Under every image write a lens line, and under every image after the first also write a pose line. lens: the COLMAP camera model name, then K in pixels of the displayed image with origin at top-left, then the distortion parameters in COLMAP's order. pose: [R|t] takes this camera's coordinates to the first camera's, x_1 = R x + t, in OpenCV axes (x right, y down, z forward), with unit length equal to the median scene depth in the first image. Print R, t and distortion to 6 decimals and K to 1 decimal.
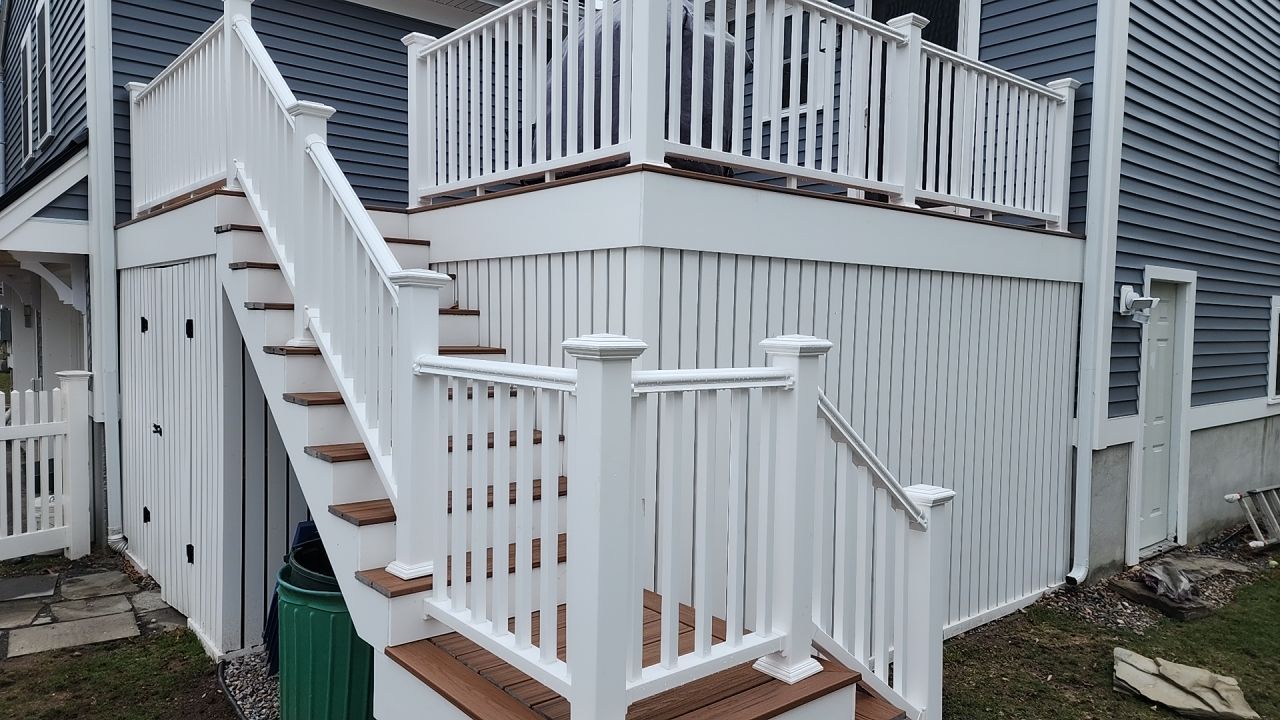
lens RADIAL K [[836.1, 0, 640.0], [0, 836.1, 360.0], [0, 0, 1]] dist [0.113742, -0.099946]
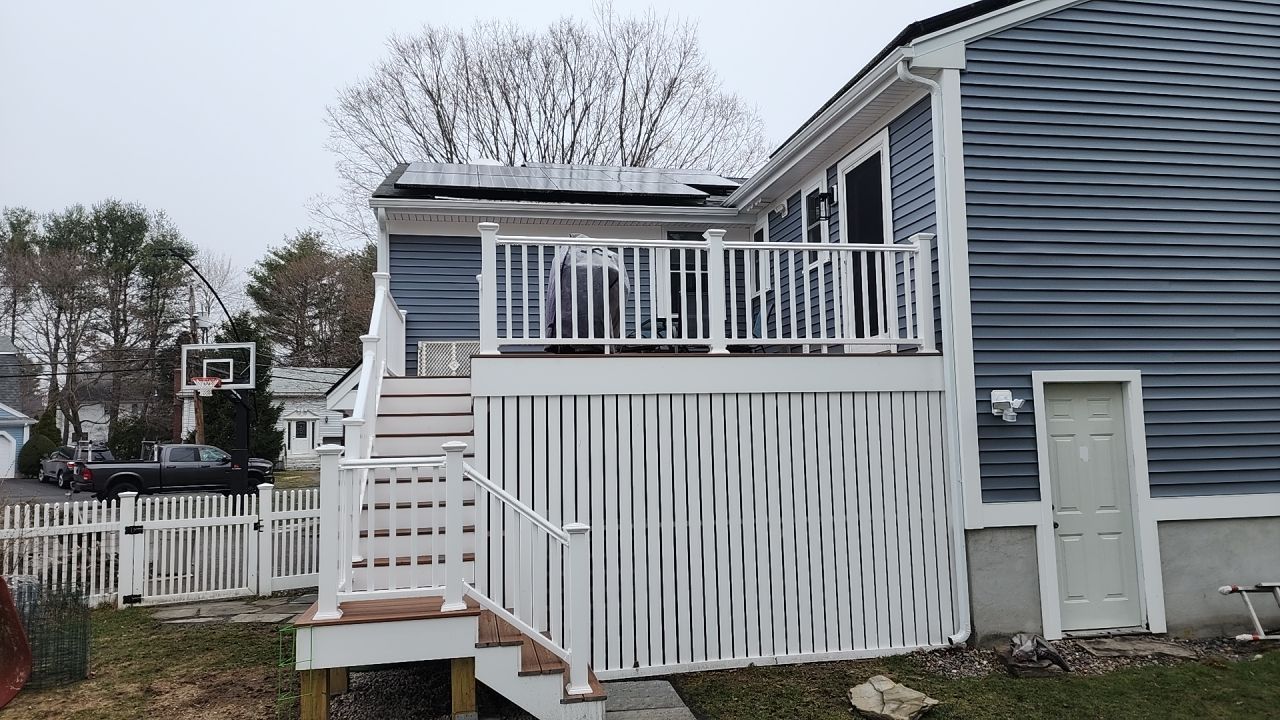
lens RADIAL K [[844.8, 0, 640.0], [0, 844.8, 360.0], [0, 0, 1]] dist [0.091599, -0.082951]
pose [[0.875210, -0.080042, -0.477075, 0.617318], [0.014391, 0.990088, -0.139711, 0.026814], [0.483529, 0.115411, 0.867687, -0.245784]]
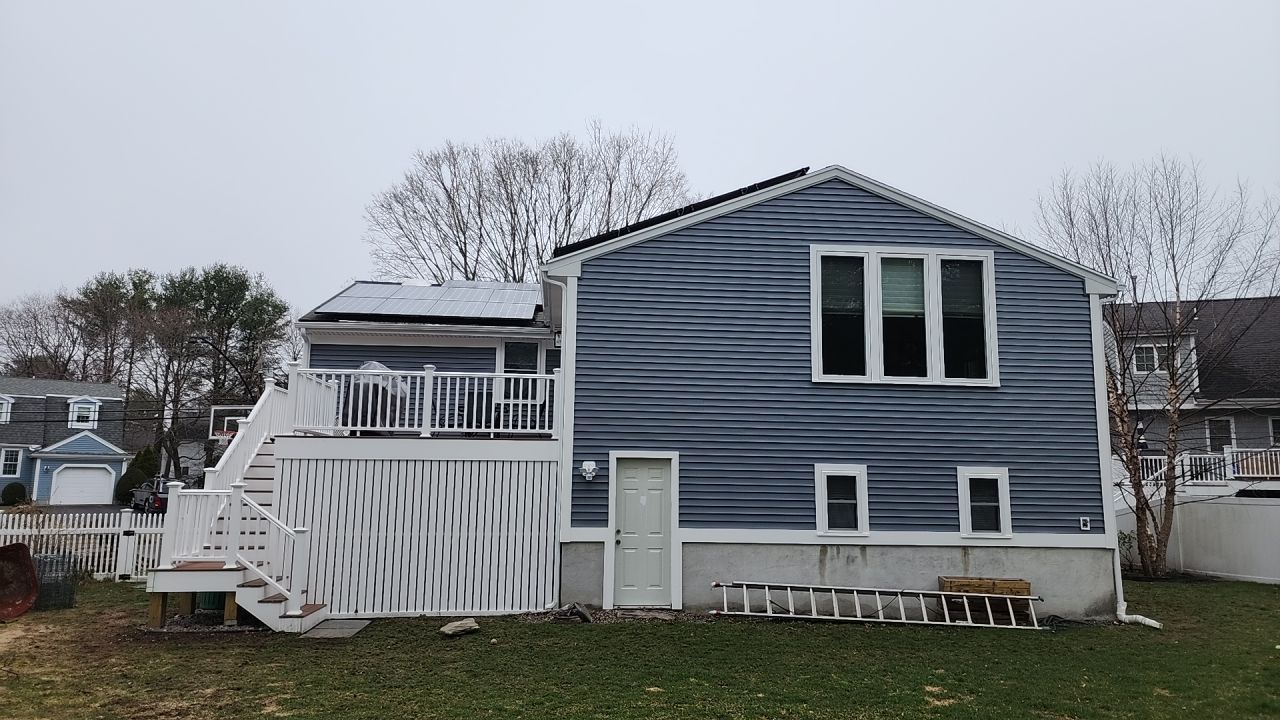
lens RADIAL K [[836.1, 0, 640.0], [0, 836.1, 360.0], [0, 0, 1]] dist [0.113742, -0.099946]
pose [[0.824668, -0.091018, -0.558246, 1.601444], [-0.025425, 0.980005, -0.197343, 0.059690], [0.565045, 0.176936, 0.805864, -0.525701]]
